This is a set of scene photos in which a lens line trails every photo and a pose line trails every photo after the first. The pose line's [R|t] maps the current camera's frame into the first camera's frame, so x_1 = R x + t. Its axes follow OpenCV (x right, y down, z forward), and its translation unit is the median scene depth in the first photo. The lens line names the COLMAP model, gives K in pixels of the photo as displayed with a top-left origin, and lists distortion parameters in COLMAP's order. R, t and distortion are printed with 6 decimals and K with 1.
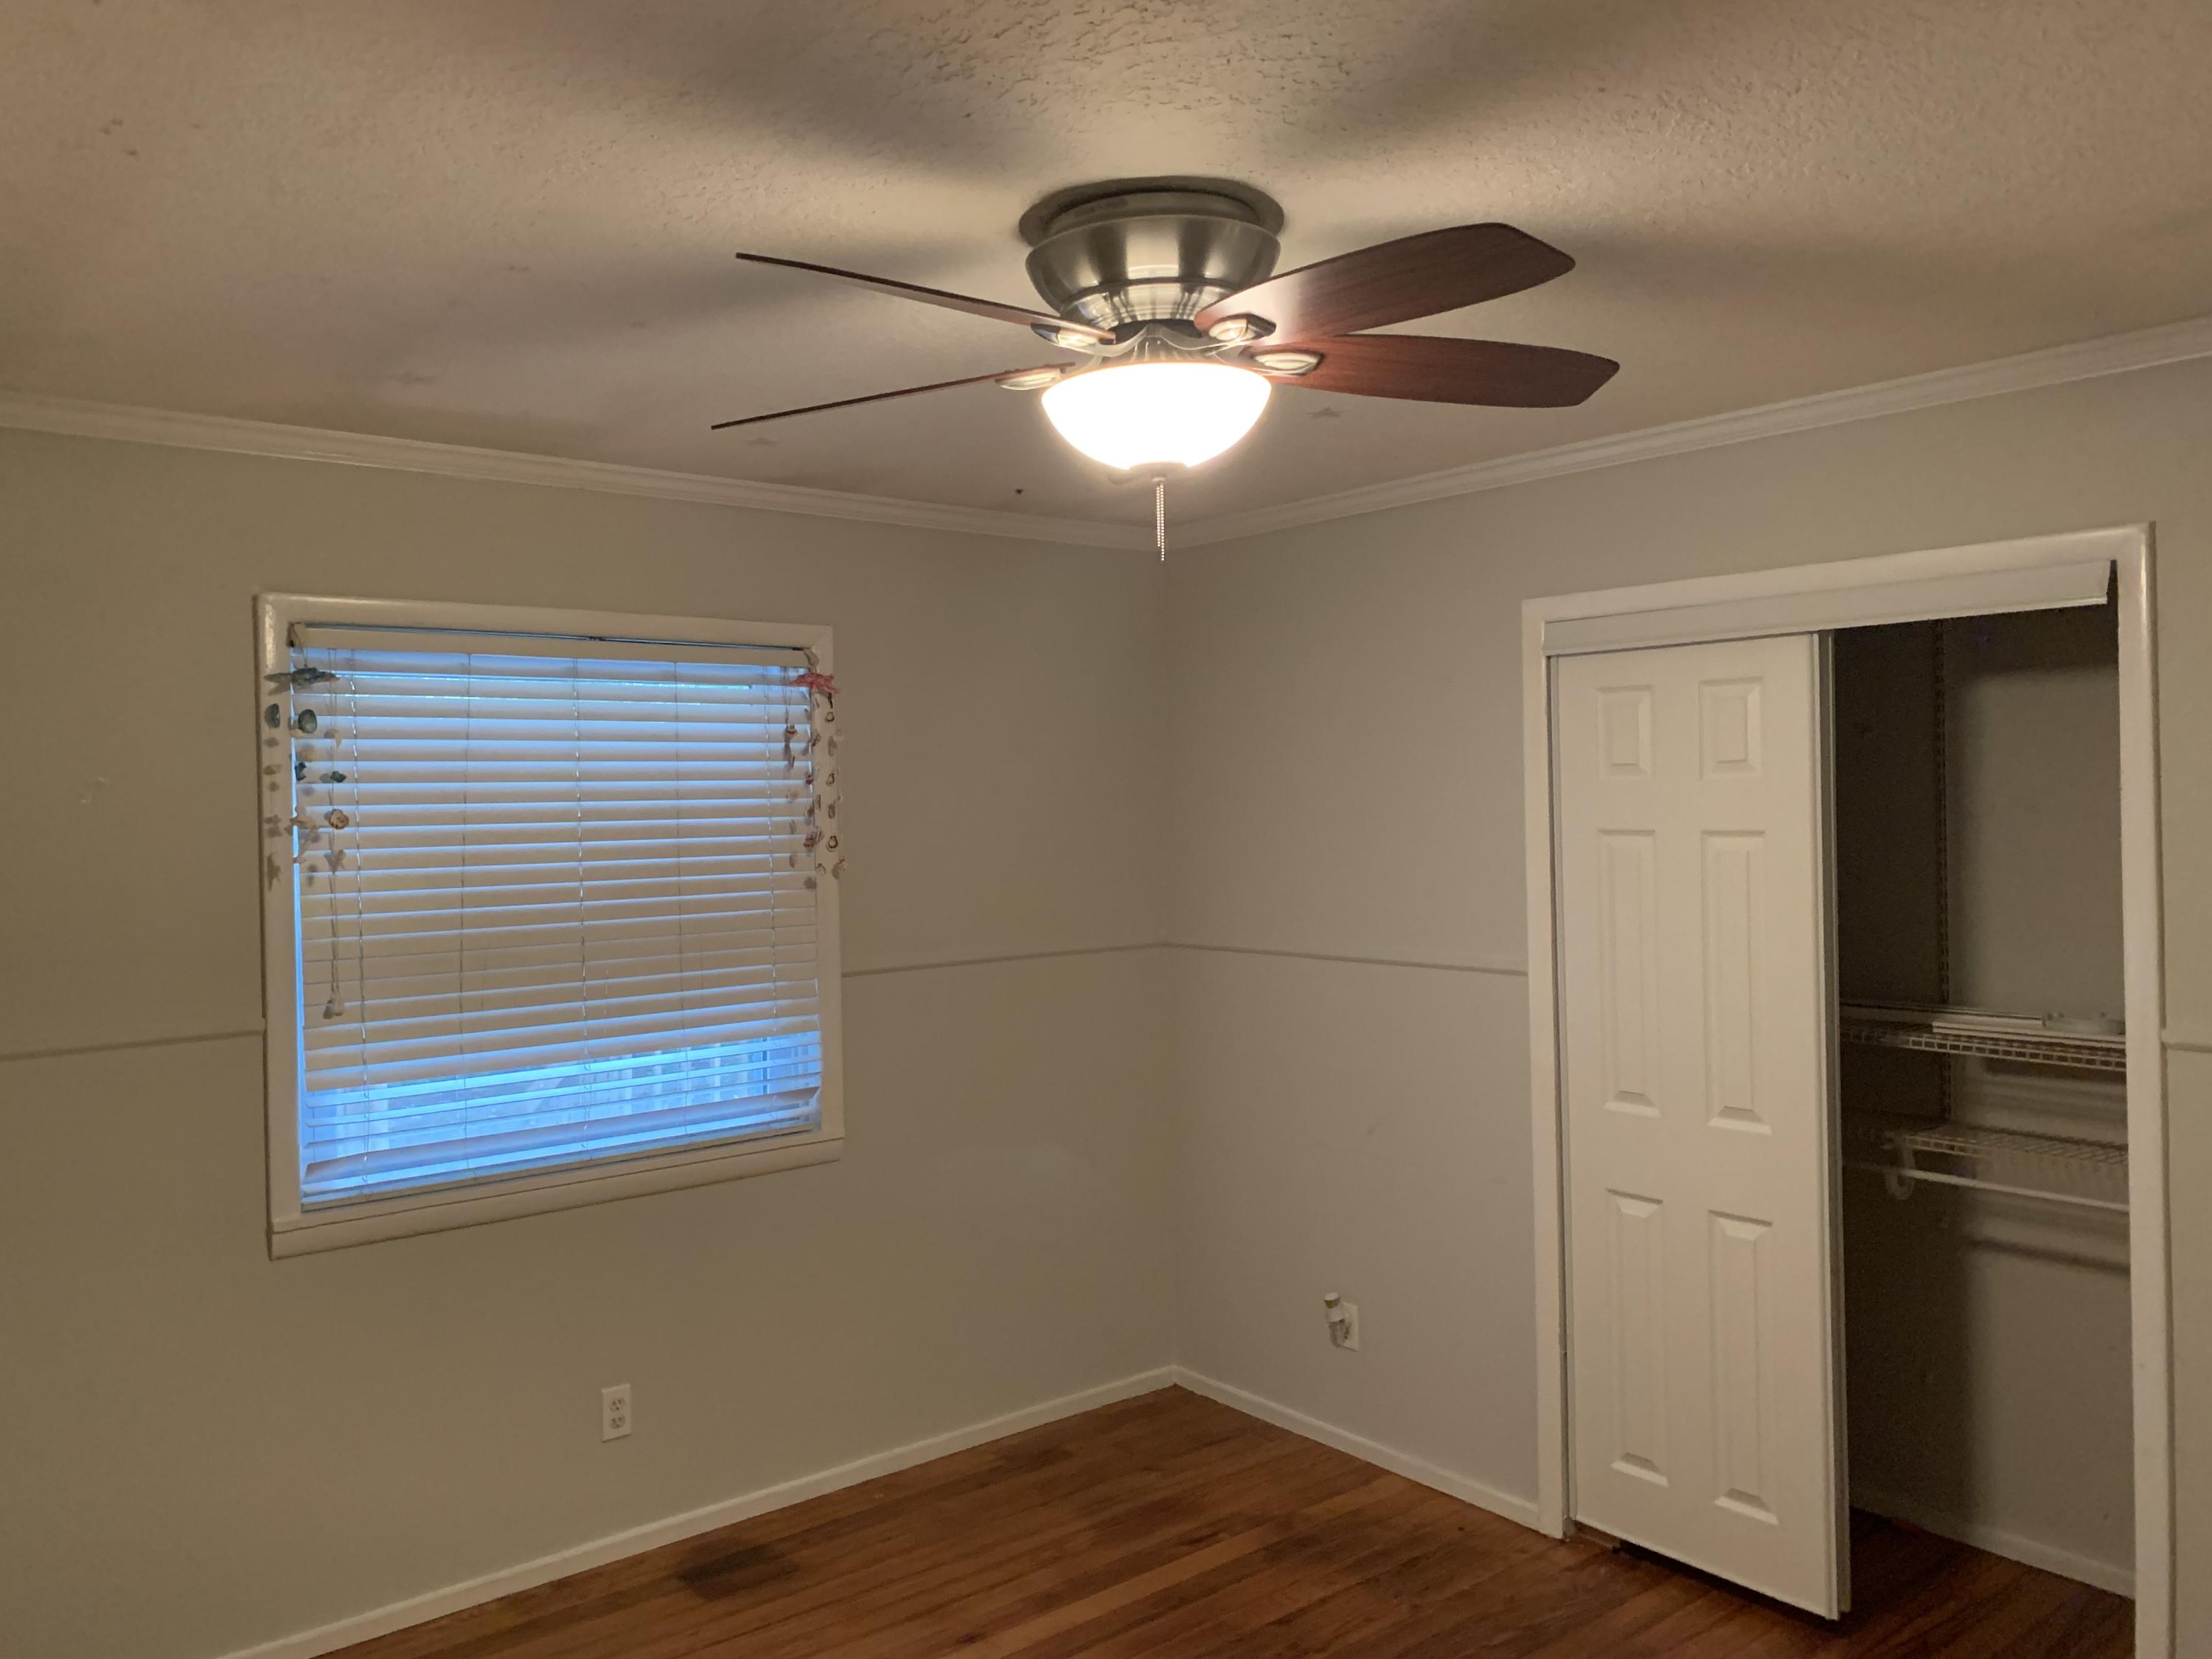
lens RADIAL K [[1754.7, 0, 1106.0], [0, 1754.7, 829.5], [0, 0, 1]] dist [0.048644, -0.006741]
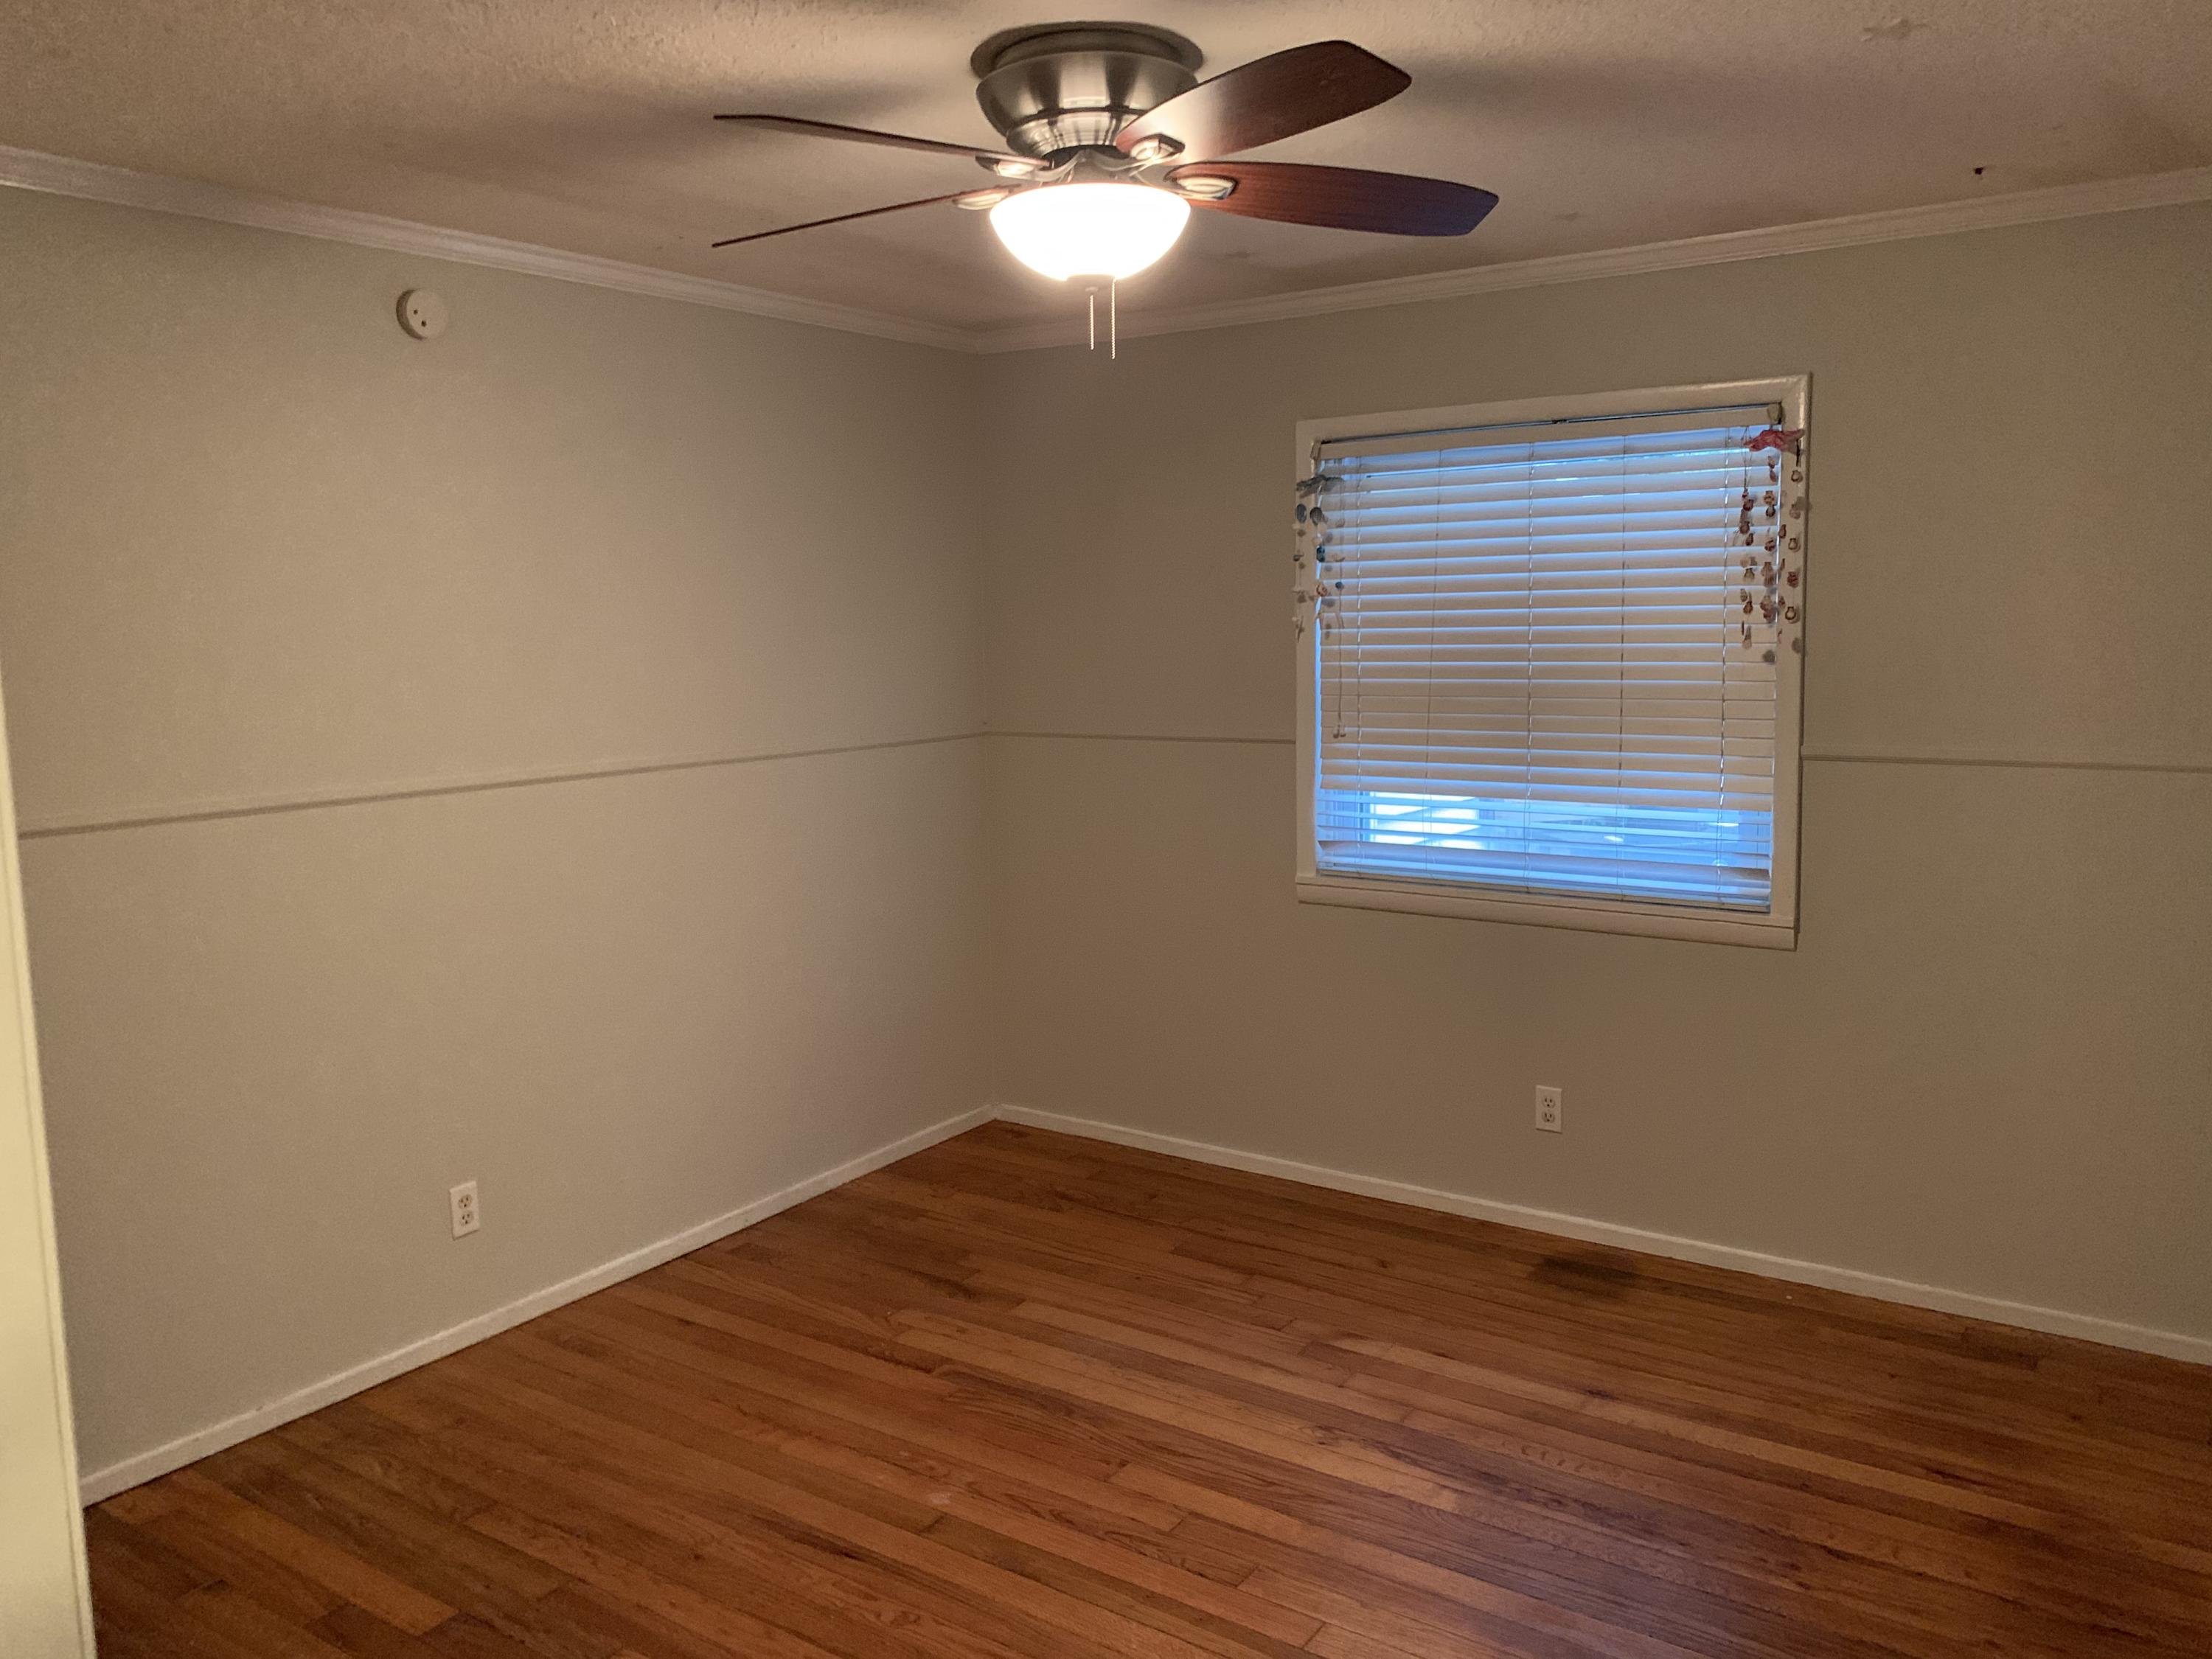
lens RADIAL K [[1754.7, 0, 1106.0], [0, 1754.7, 829.5], [0, 0, 1]] dist [0.048644, -0.006741]
pose [[0.258246, 0.127129, -0.957678, 0.751208], [-0.011240, 0.991632, 0.128605, 0.005066], [0.966014, -0.022447, 0.257514, 0.447932]]
